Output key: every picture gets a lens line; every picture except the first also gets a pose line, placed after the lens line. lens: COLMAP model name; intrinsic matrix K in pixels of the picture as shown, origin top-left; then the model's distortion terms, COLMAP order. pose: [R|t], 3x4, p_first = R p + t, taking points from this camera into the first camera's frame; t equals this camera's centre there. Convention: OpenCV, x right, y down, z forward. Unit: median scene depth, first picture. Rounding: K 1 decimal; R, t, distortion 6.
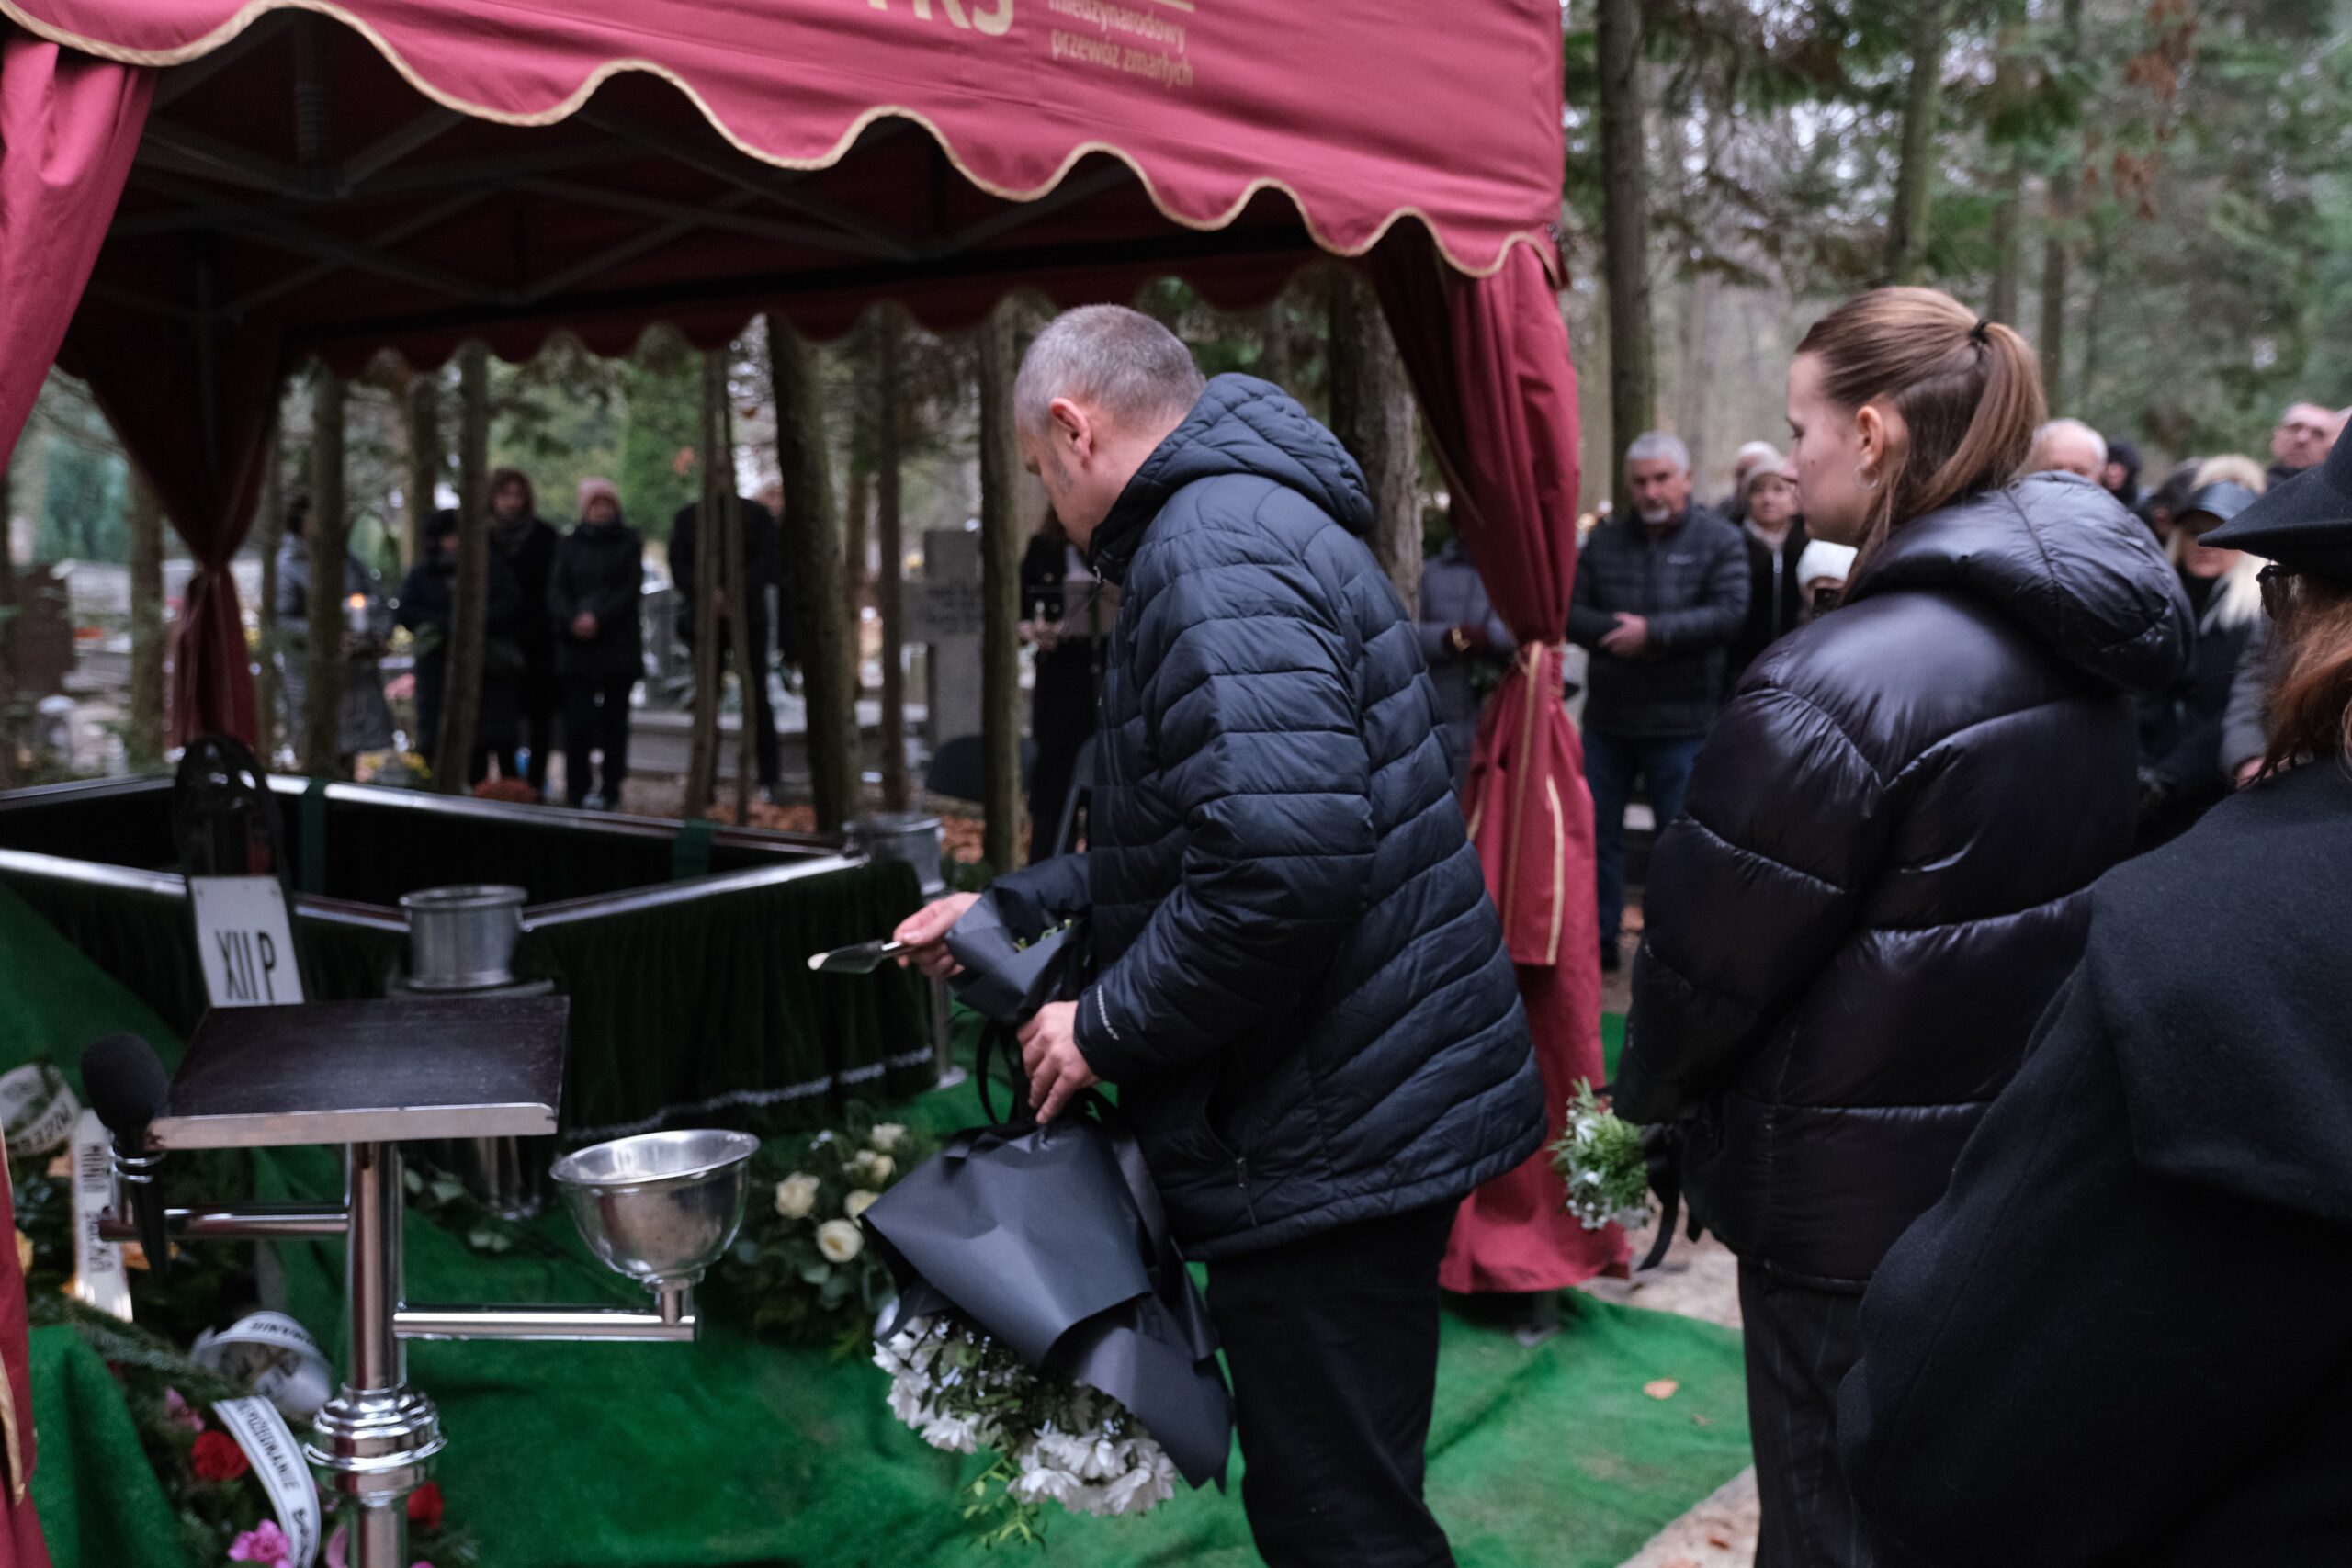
lens RADIAL K [[2248.6, 0, 1176.0], [0, 2248.6, 784.0], [0, 0, 1]] dist [-0.004128, 0.028737]
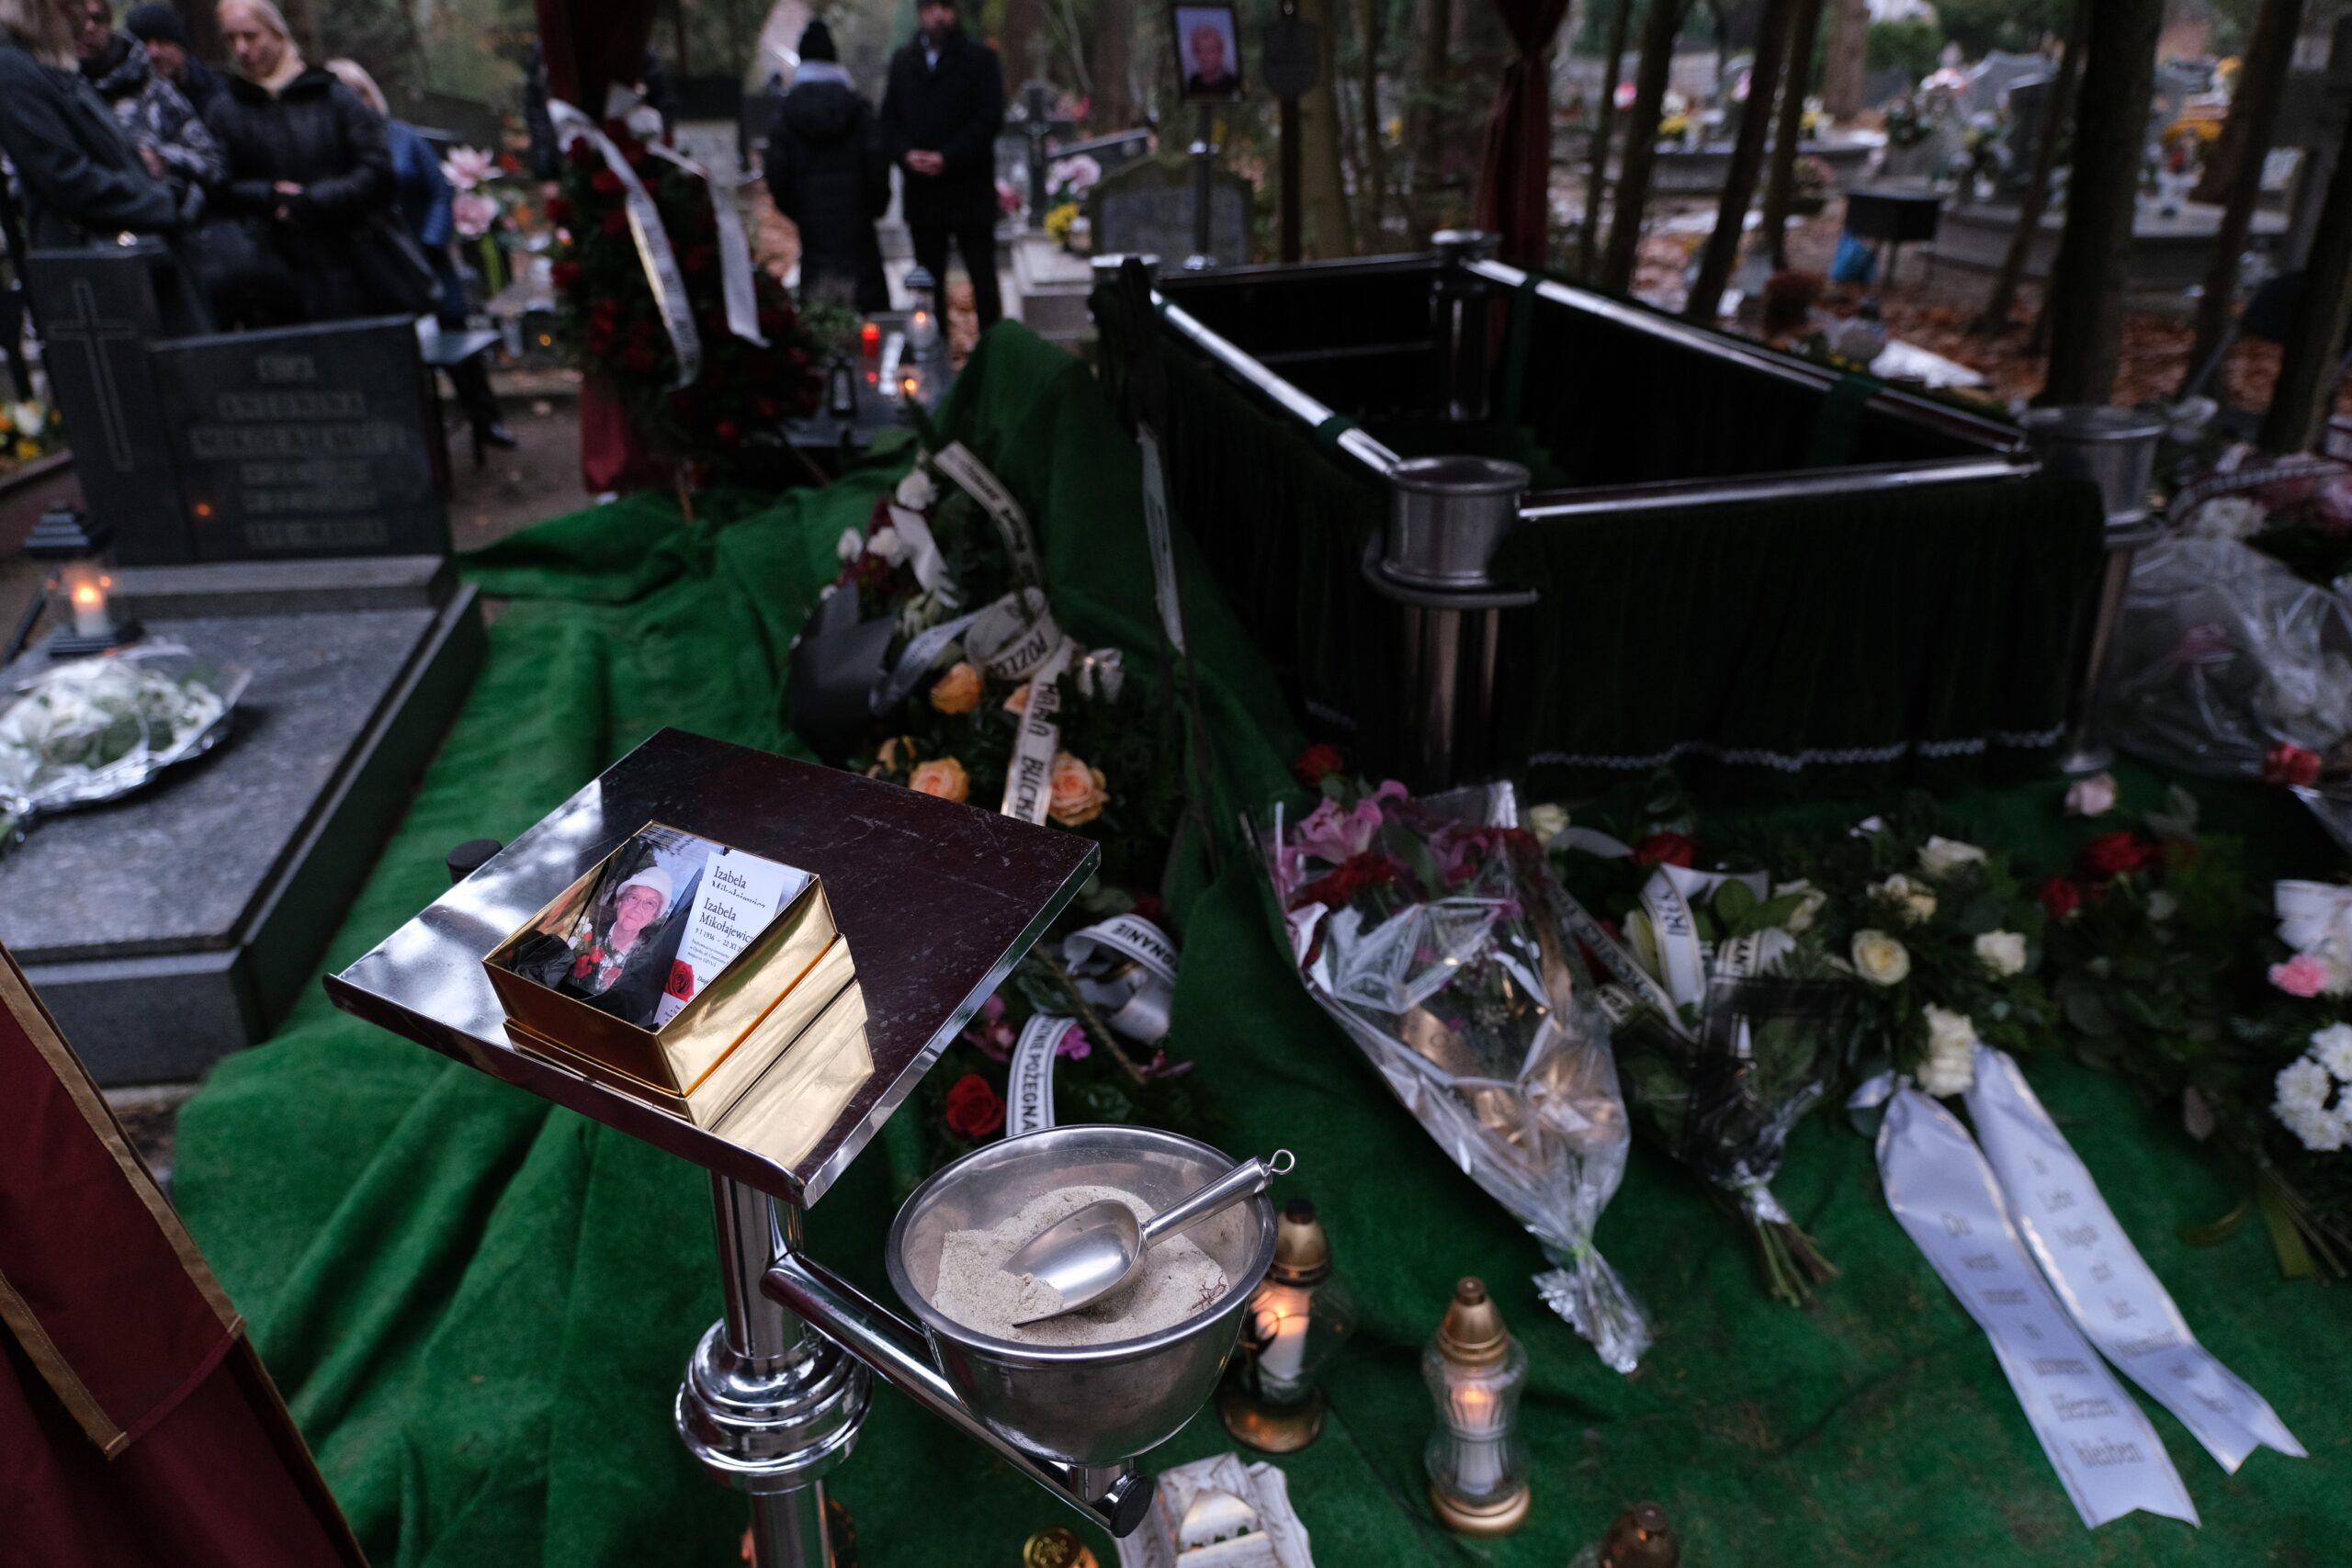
lens RADIAL K [[1584.8, 0, 1176.0], [0, 1584.8, 784.0], [0, 0, 1]] dist [-0.040131, 0.025003]
pose [[0.754376, 0.274225, -0.596420, -0.013172], [-0.062603, 0.934477, 0.350475, -0.039100], [0.653450, -0.227052, 0.722115, 0.459917]]
